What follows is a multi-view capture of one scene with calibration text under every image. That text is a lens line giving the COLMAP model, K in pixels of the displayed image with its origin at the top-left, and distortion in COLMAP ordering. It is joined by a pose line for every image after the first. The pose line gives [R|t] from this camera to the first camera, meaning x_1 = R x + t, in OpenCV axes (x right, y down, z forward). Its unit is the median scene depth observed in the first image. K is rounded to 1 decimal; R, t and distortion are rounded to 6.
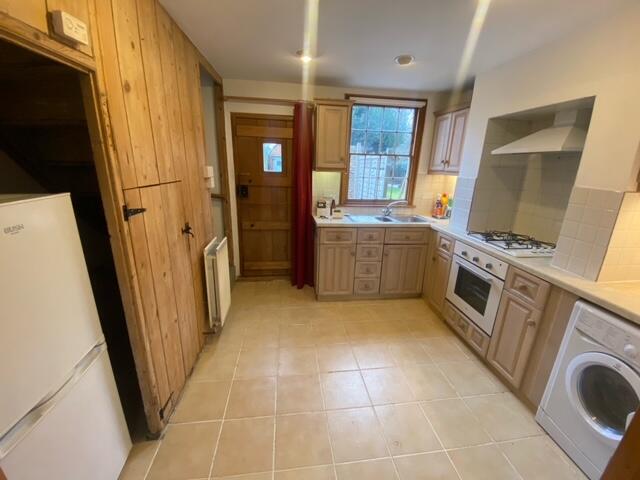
lens RADIAL K [[261.3, 0, 320.0], [0, 261.3, 240.0], [0, 0, 1]] dist [0.000978, -0.012077]
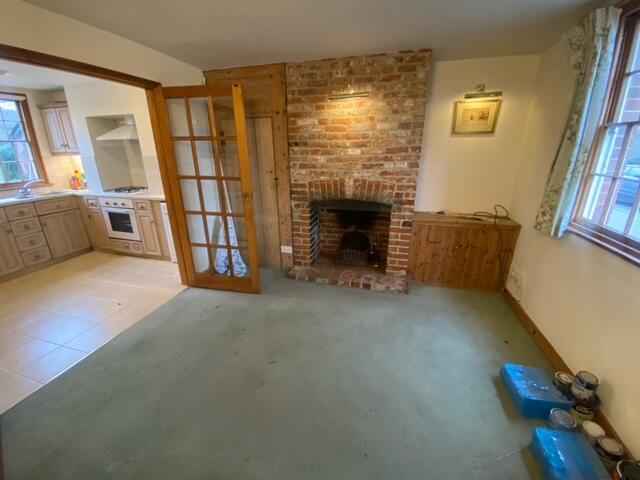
lens RADIAL K [[261.3, 0, 320.0], [0, 261.3, 240.0], [0, 0, 1]] dist [0.000978, -0.012077]
pose [[0.374458, -0.333926, 0.865029, -0.378318], [0.268306, 0.932015, 0.243639, 0.203450], [-0.887577, 0.140860, 0.438594, -0.757690]]
